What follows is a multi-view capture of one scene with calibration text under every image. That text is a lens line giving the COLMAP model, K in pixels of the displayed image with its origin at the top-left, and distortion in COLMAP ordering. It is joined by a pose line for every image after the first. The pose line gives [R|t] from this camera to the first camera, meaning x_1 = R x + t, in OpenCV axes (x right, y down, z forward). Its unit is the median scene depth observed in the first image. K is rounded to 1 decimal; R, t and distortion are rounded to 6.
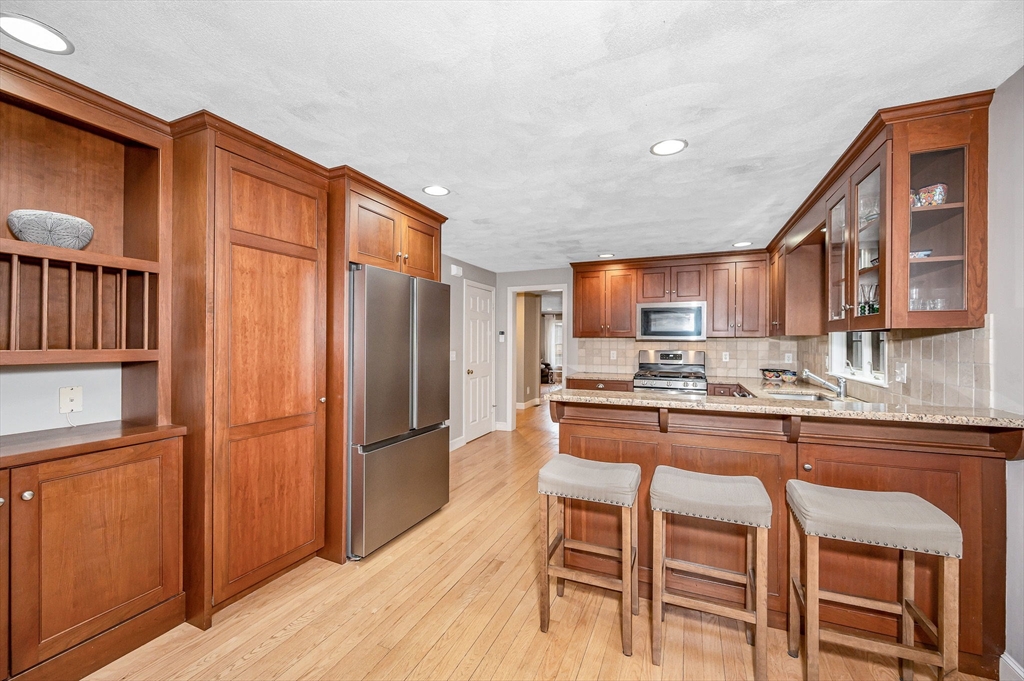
lens RADIAL K [[420.6, 0, 507.0], [0, 420.6, 341.3], [0, 0, 1]] dist [-0.000046, -0.001074]
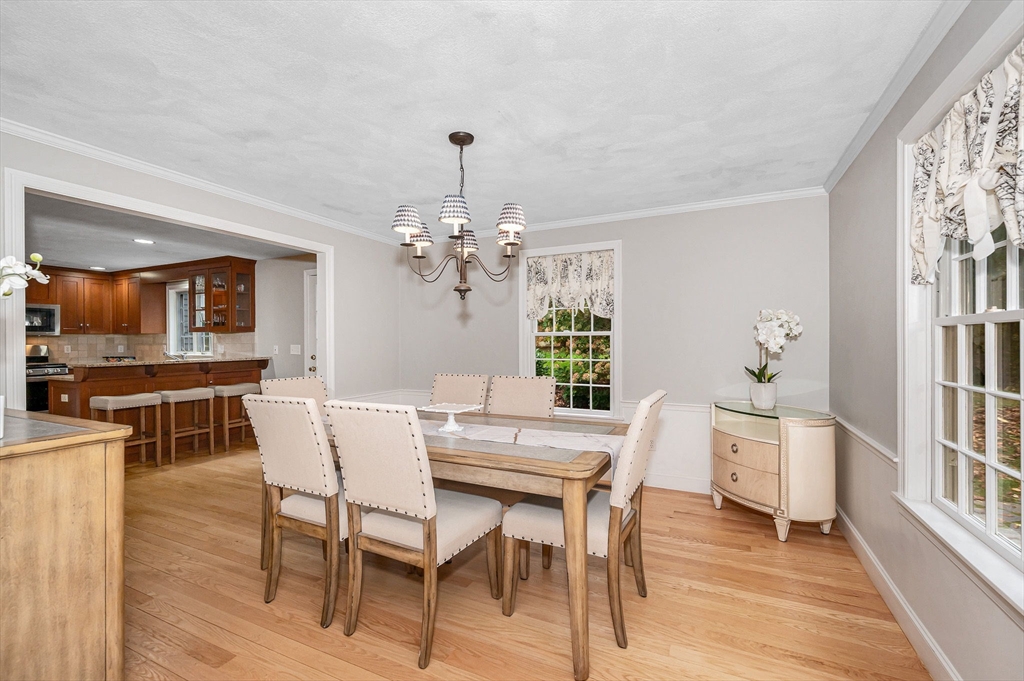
lens RADIAL K [[429.8, 0, 508.1], [0, 429.8, 340.4], [0, 0, 1]] dist [0.002810, 0.000278]
pose [[0.032071, -0.002186, 0.999483, -1.290454], [0.001646, 0.999996, 0.002134, 0.015901], [-0.999484, 0.001577, 0.032075, -0.643824]]
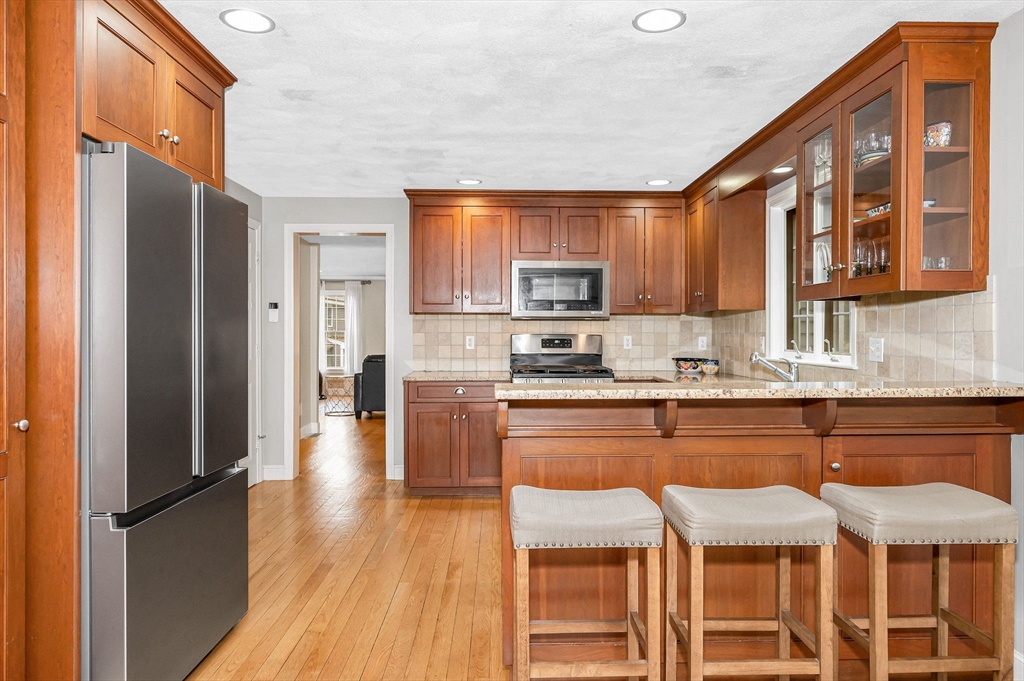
lens RADIAL K [[689.8, 0, 519.4], [0, 689.8, 339.0], [0, 0, 1]] dist [0.002632, -0.004811]
pose [[0.901068, -0.005851, 0.433639, -0.239213], [0.001878, 0.999952, 0.009590, 0.033333], [-0.433674, -0.007827, 0.901036, 0.069783]]
